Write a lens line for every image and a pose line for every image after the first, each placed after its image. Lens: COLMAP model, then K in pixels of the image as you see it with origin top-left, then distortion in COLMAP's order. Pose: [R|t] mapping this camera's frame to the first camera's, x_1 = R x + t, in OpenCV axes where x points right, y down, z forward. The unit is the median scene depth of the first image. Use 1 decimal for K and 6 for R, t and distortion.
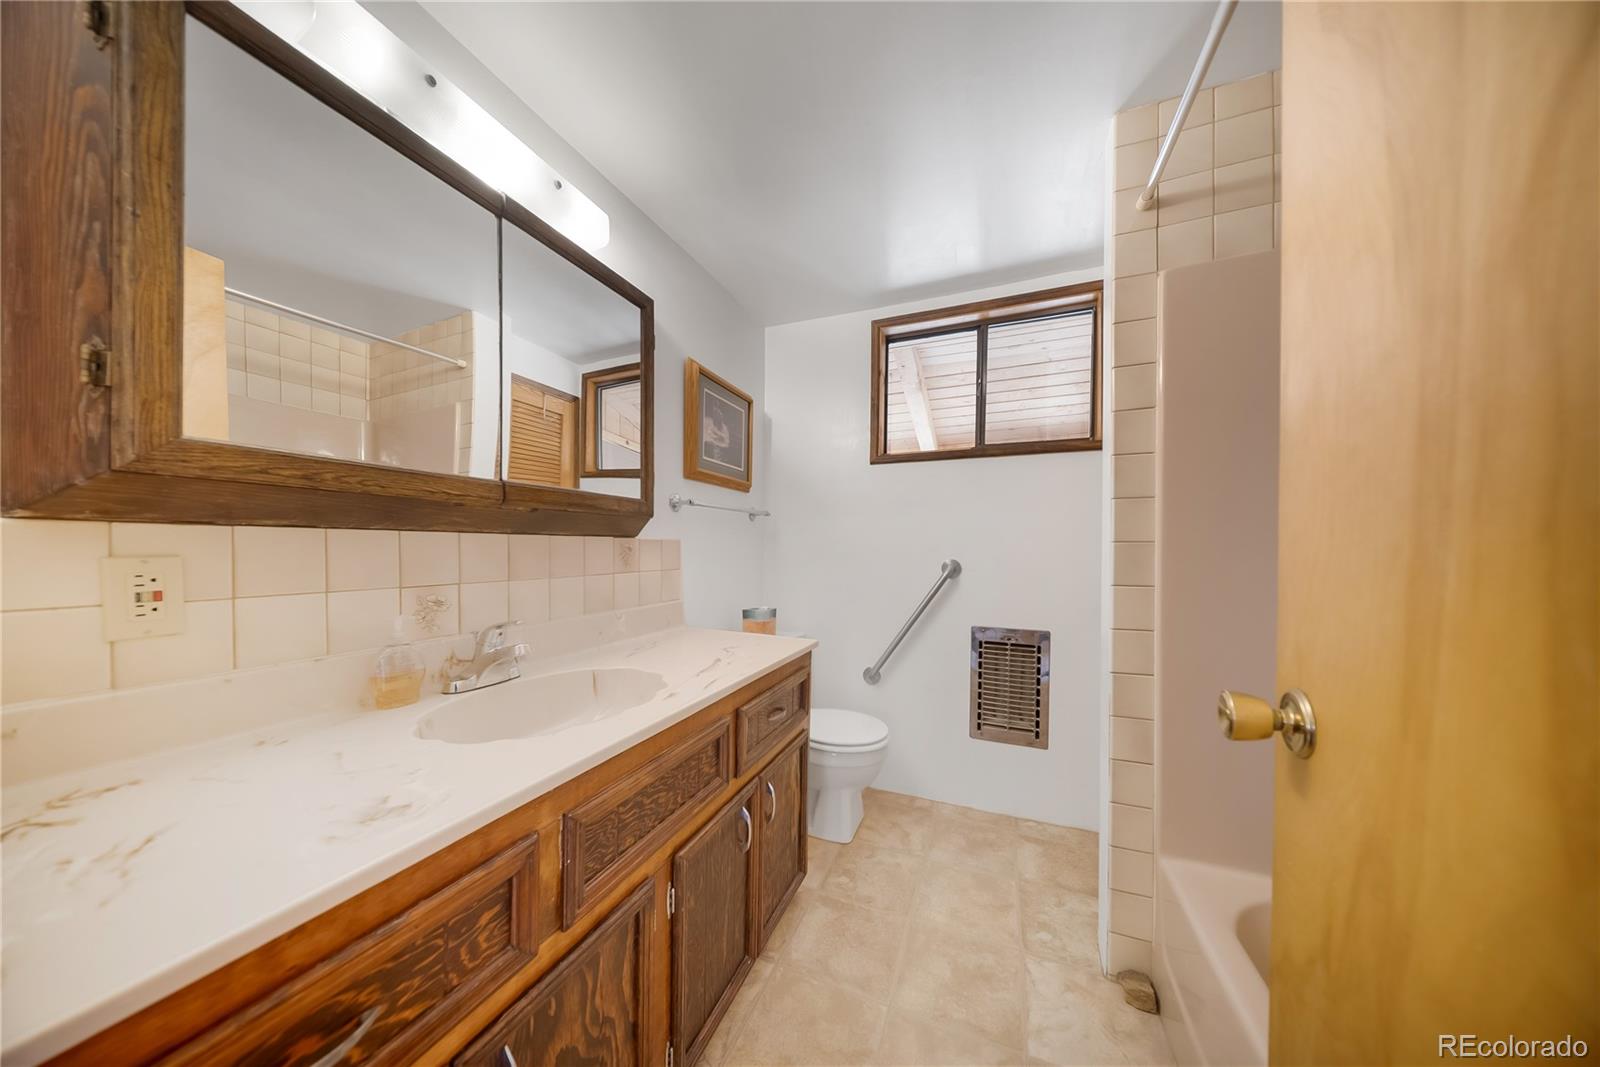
lens RADIAL K [[481.0, 0, 796.3], [0, 481.0, 545.0], [0, 0, 1]] dist [-0.005674, -0.000697]
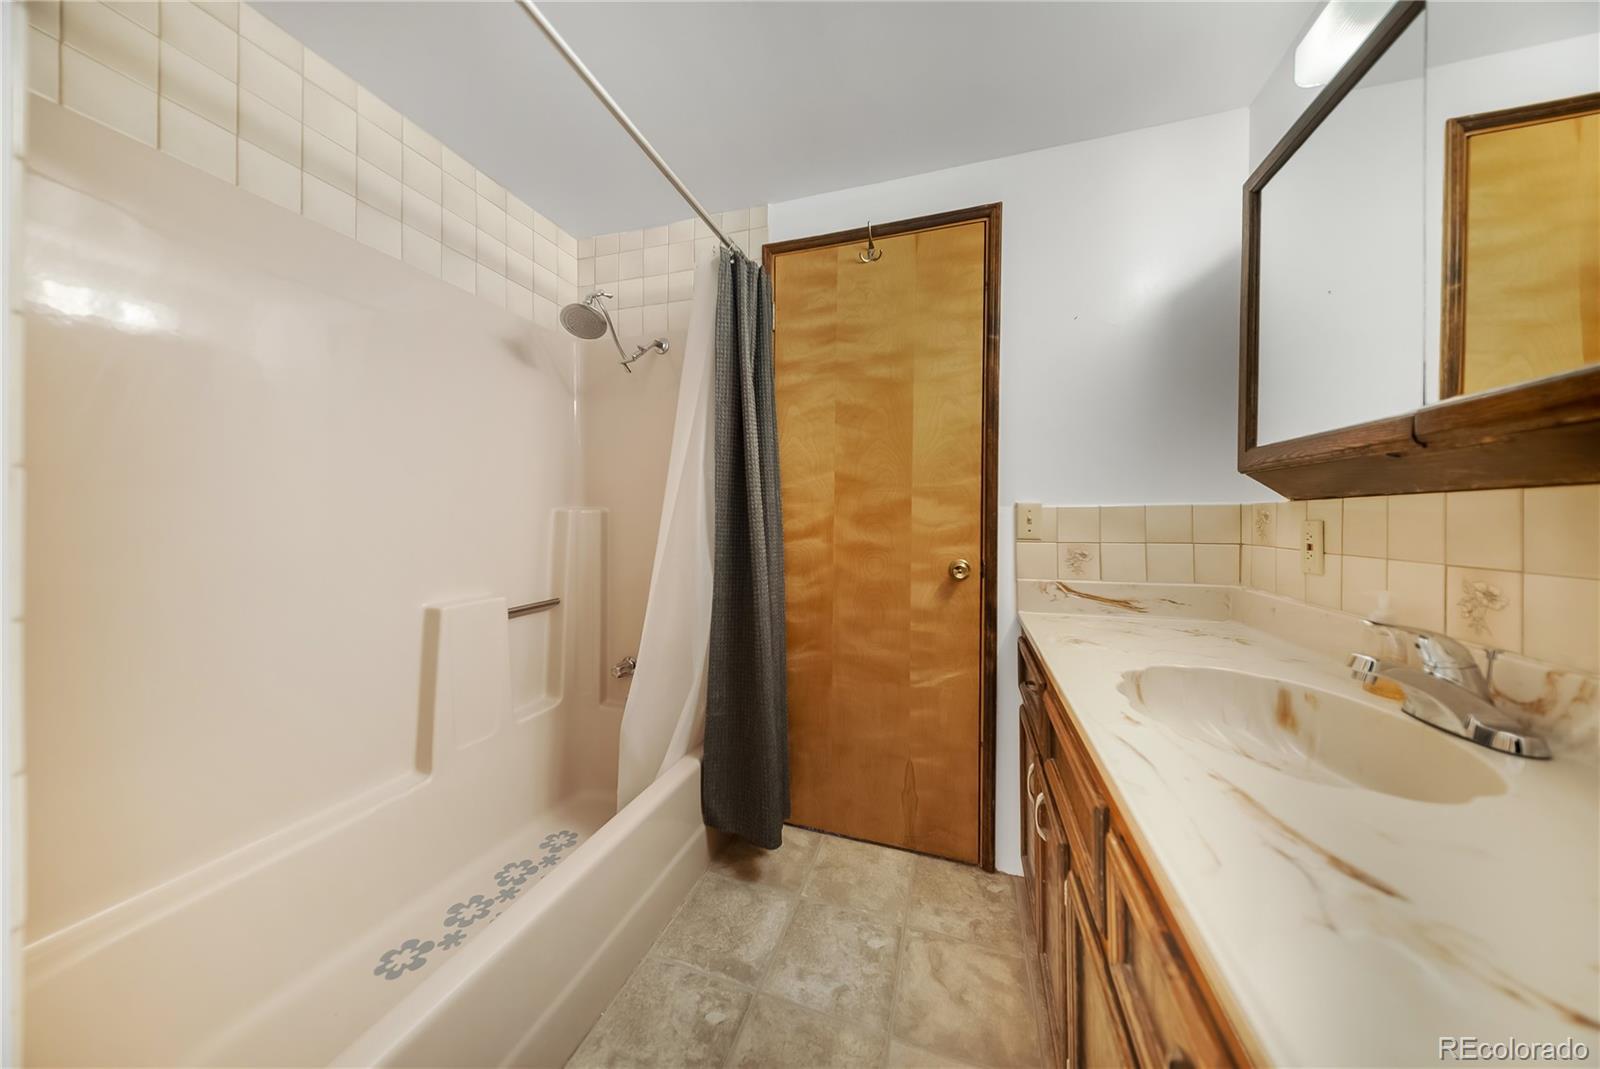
lens RADIAL K [[481.0, 0, 802.3], [0, 481.0, 526.3], [0, 0, 1]] dist [-0.005674, -0.000697]
pose [[-0.996634, -0.013824, -0.080807, 0.272269], [-0.014451, 0.999870, 0.007175, 0.033820], [0.080698, 0.008319, -0.996704, 1.616971]]
